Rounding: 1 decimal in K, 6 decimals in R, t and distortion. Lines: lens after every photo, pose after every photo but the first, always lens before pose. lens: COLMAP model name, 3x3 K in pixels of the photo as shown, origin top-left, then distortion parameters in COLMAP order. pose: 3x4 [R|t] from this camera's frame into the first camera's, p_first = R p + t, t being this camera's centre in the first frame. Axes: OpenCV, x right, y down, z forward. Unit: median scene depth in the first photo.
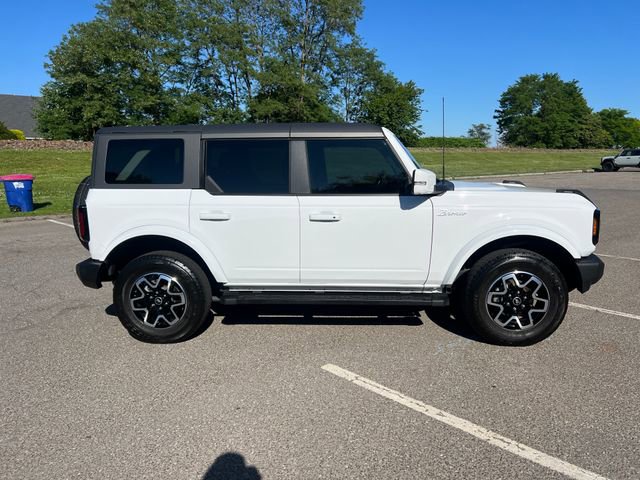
lens RADIAL K [[487.1, 0, 317.6], [0, 487.1, 237.7], [0, 0, 1]] dist [0.065014, -0.074321]
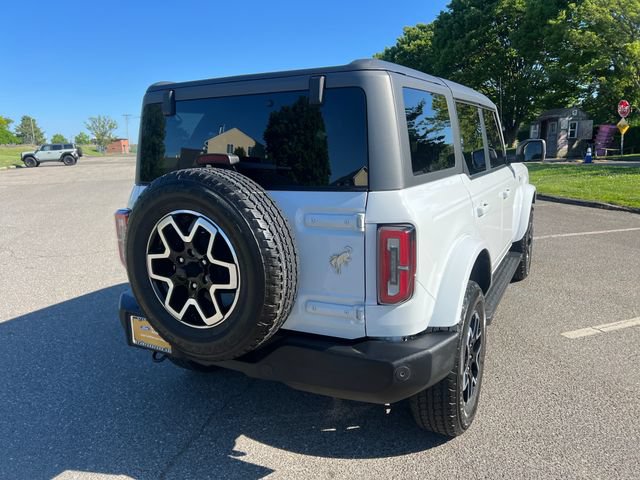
lens RADIAL K [[487.1, 0, 317.6], [0, 487.1, 237.7], [0, 0, 1]] dist [0.065014, -0.074321]
pose [[0.380718, -0.173965, 0.908180, -0.061204], [0.169526, 0.978628, 0.116393, -0.008114], [-0.909019, 0.109648, 0.402073, 0.059394]]
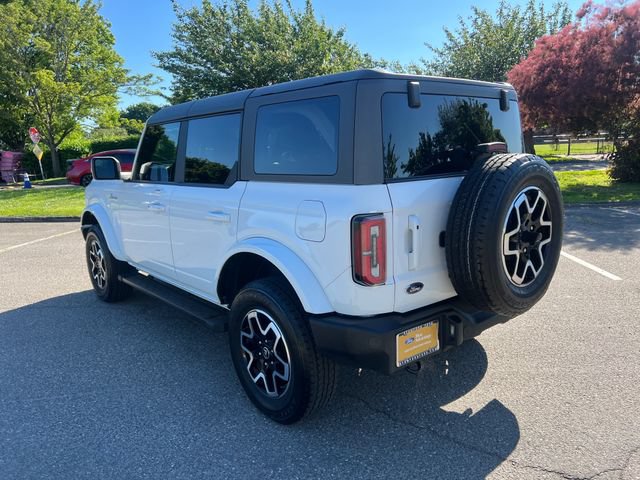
lens RADIAL K [[490.8, 0, 320.0], [0, 490.8, 240.0], [0, 0, 1]] dist [0.064228, -0.075124]
pose [[-0.728064, -0.083912, 0.680354, -0.050370], [0.154251, 0.946974, 0.281864, -0.016960], [-0.667929, 0.310161, -0.676514, 0.117046]]
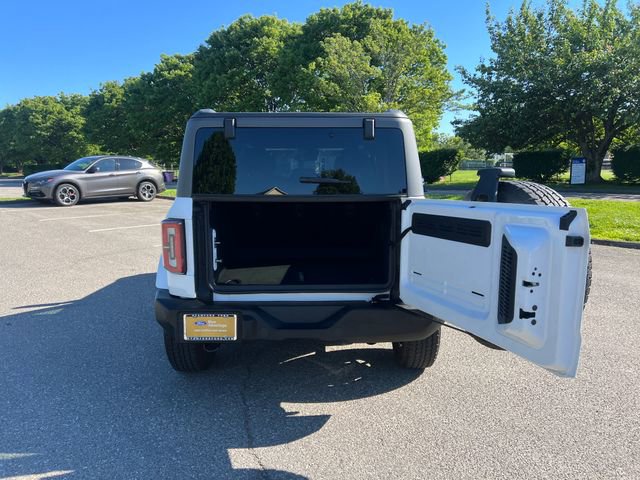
lens RADIAL K [[491.0, 0, 324.7], [0, 491.0, 239.6], [0, 0, 1]] dist [0.063055, -0.072973]
pose [[-0.115664, -0.130896, 0.984626, -0.076839], [0.163741, 0.975205, 0.148878, -0.011068], [-0.979699, 0.178444, -0.091363, 0.081310]]
